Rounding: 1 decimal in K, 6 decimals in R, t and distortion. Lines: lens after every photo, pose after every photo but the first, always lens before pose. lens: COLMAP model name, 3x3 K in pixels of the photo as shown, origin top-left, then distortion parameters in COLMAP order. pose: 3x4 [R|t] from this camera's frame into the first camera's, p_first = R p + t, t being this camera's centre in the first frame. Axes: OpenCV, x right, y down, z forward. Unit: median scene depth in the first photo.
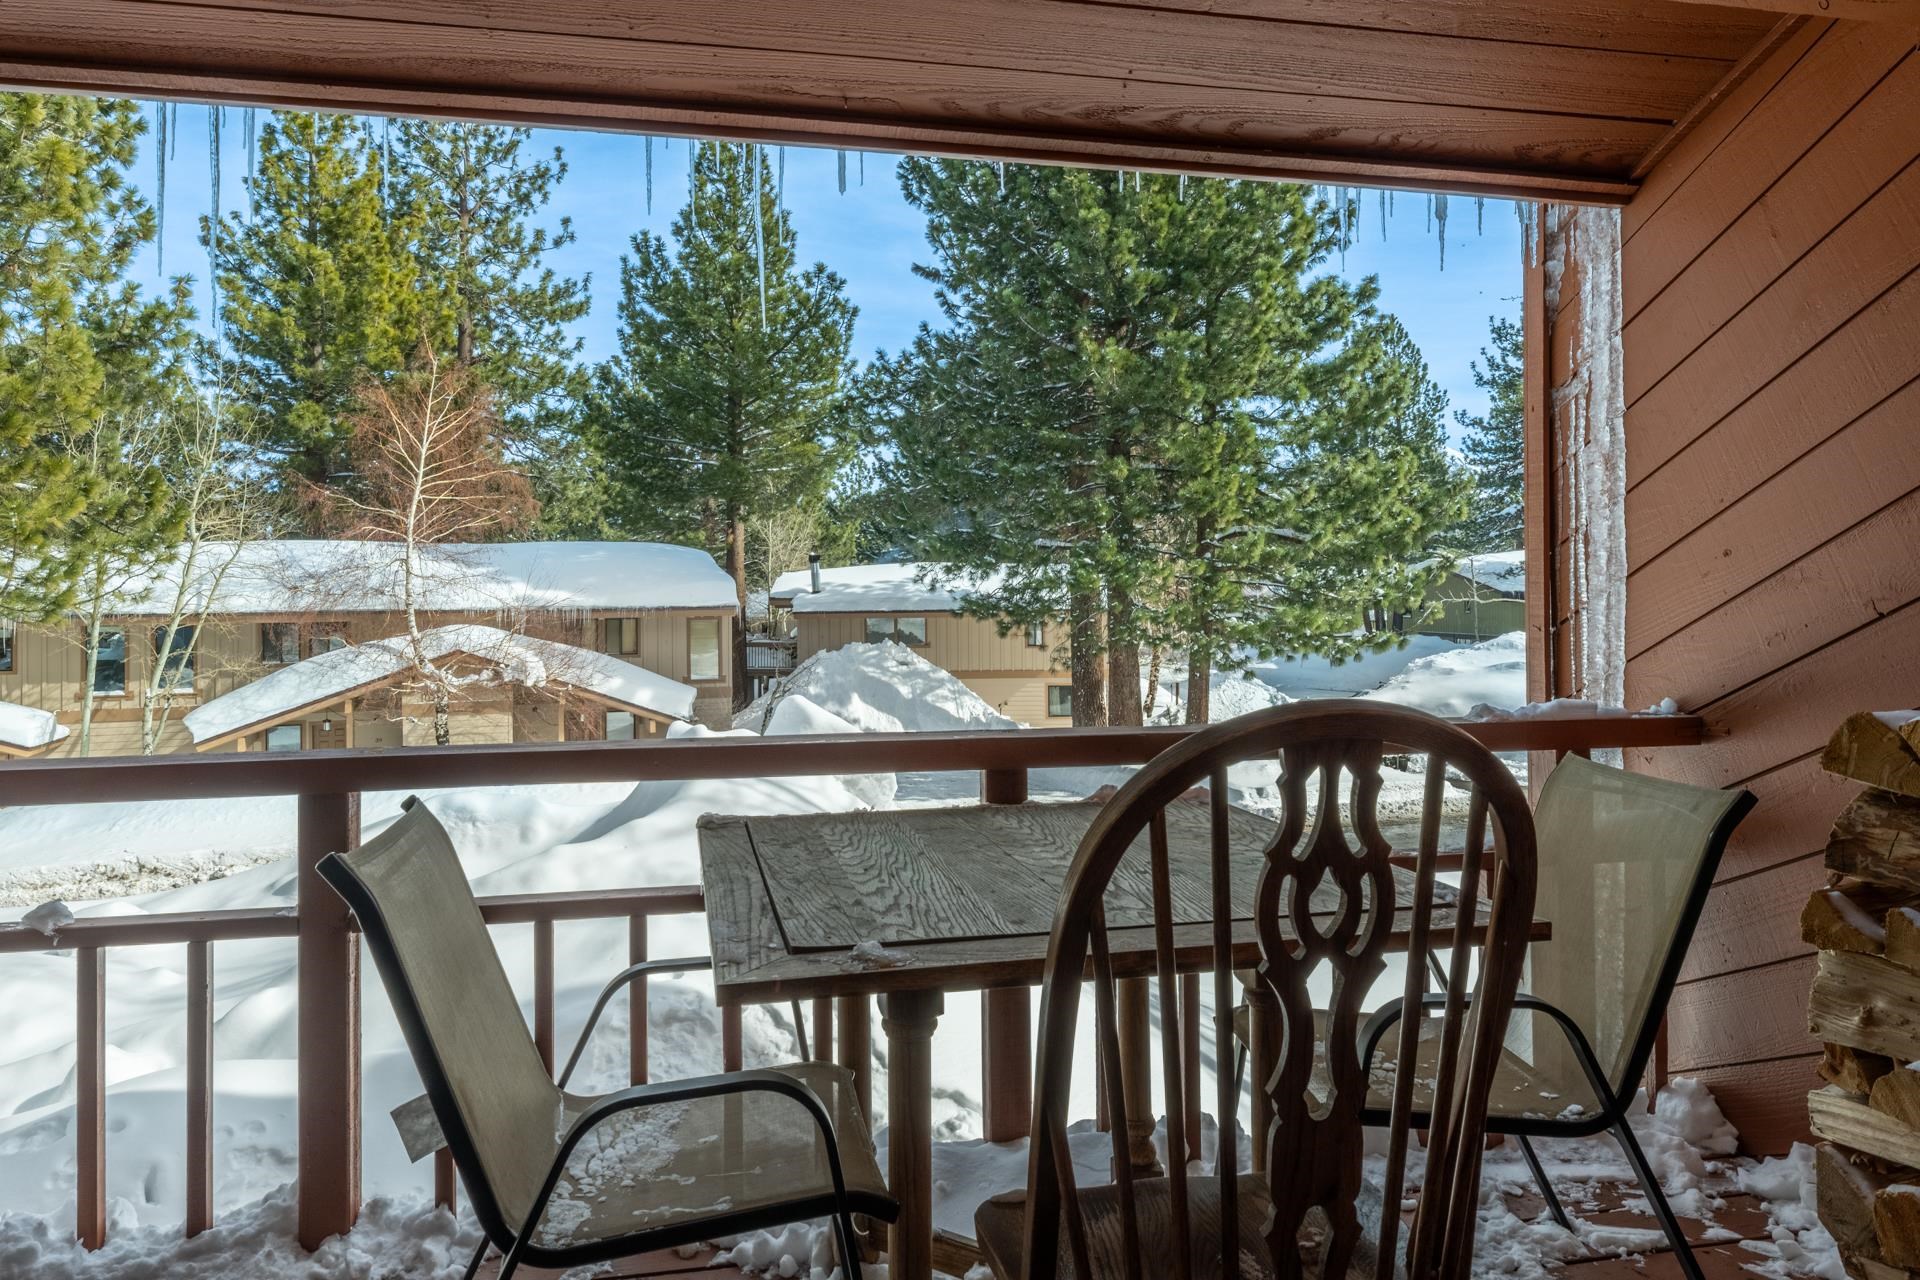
lens RADIAL K [[1221.5, 0, 939.0], [0, 1221.5, 578.4], [0, 0, 1]] dist [0.001409, -0.000101]
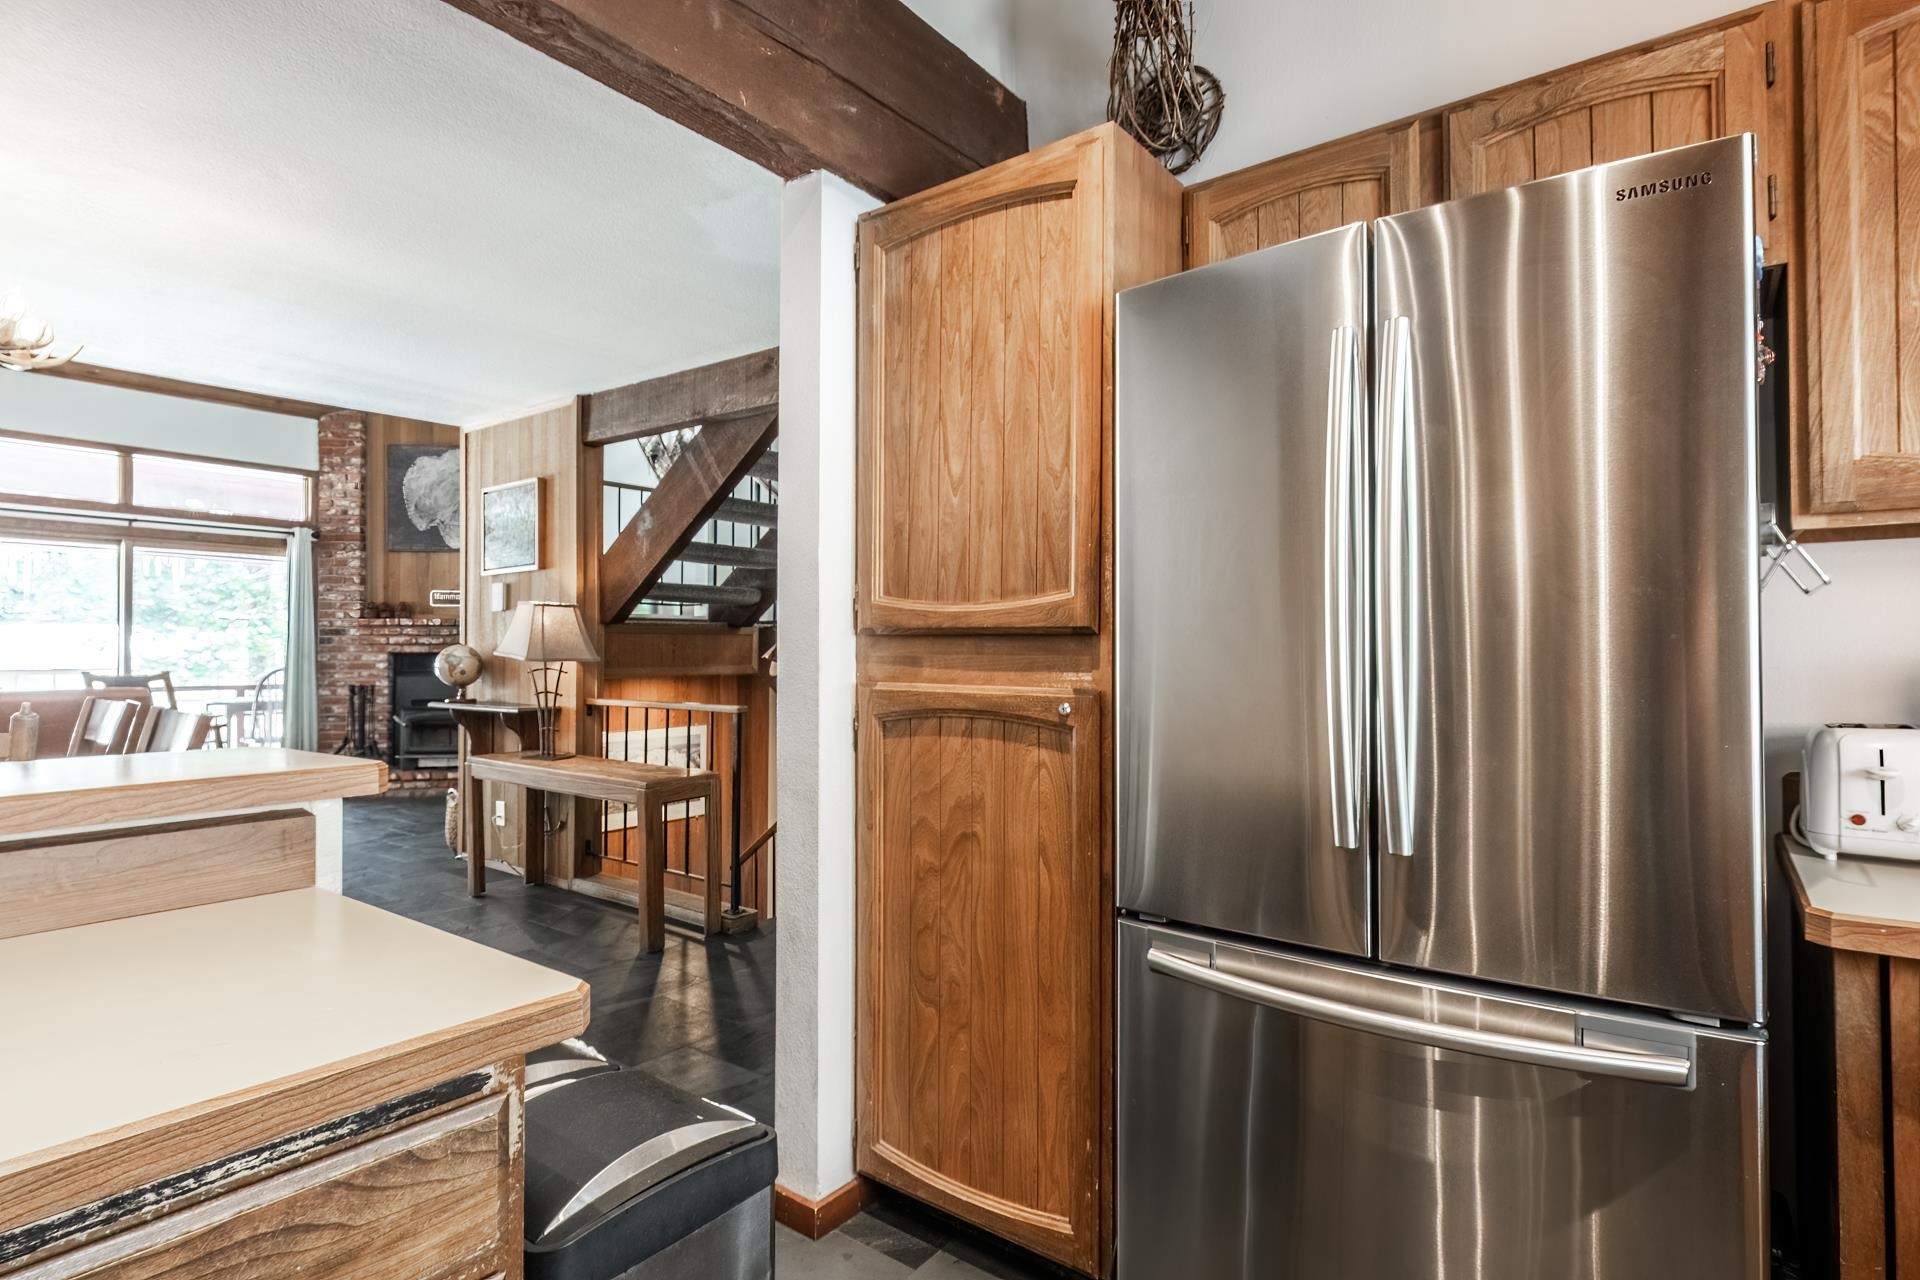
lens RADIAL K [[976.3, 0, 945.2], [0, 976.3, 640.4], [0, 0, 1]] dist [0.000063, 0.000620]
pose [[0.746049, 0.015390, 0.665713, -0.032088], [-0.013219, 0.999878, -0.008301, -0.004018], [-0.665759, -0.002607, 0.746162, -0.273285]]
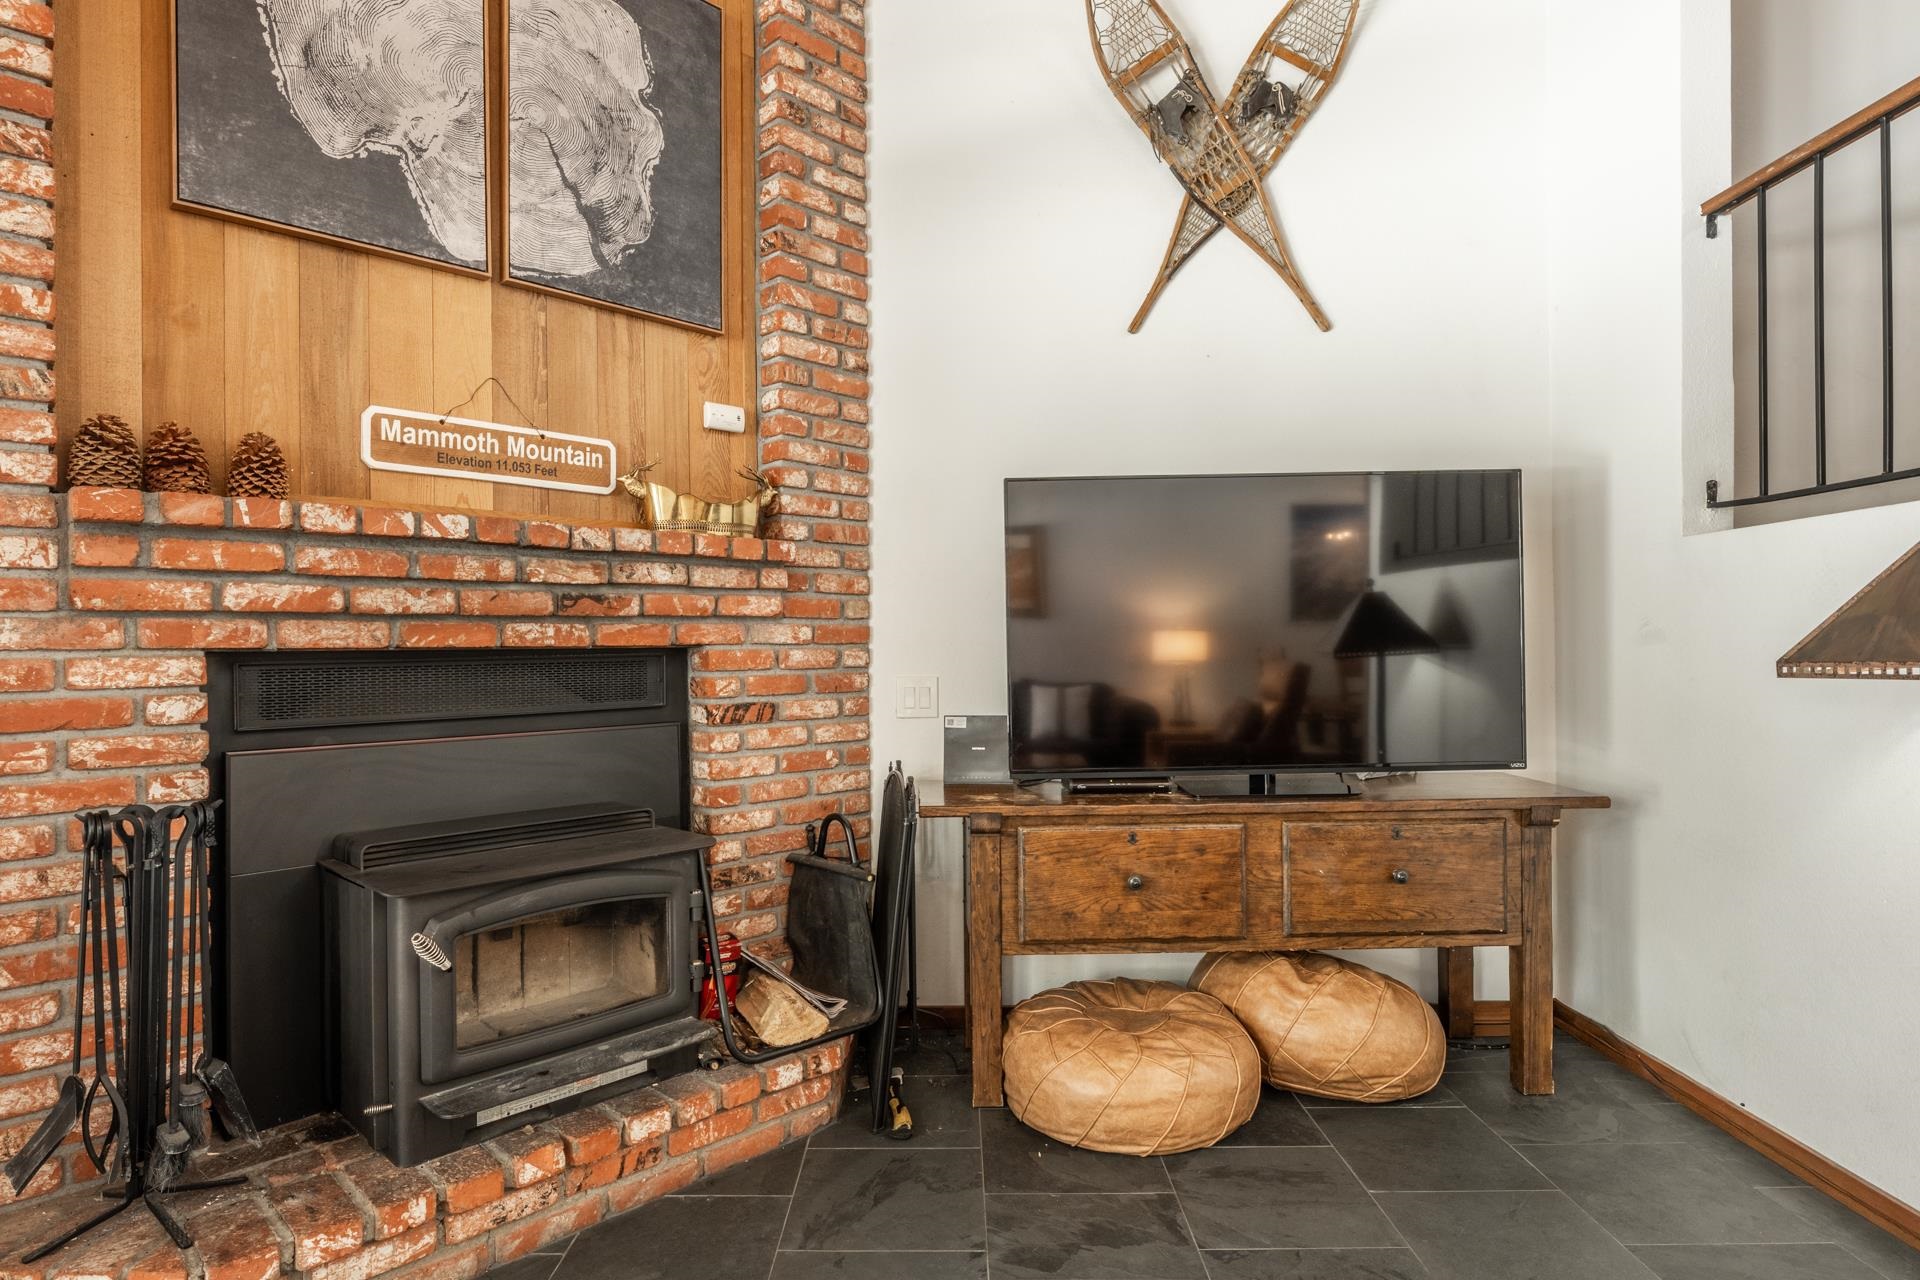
lens RADIAL K [[1042.1, 0, 936.0], [0, 1042.1, 643.5], [0, 0, 1]] dist [-0.003137, -0.000995]
pose [[0.195229, 0.008673, 0.980719, -0.023444], [-0.003136, 0.999961, -0.008218, -0.001226], [-0.980753, -0.001471, 0.195249, -0.054958]]
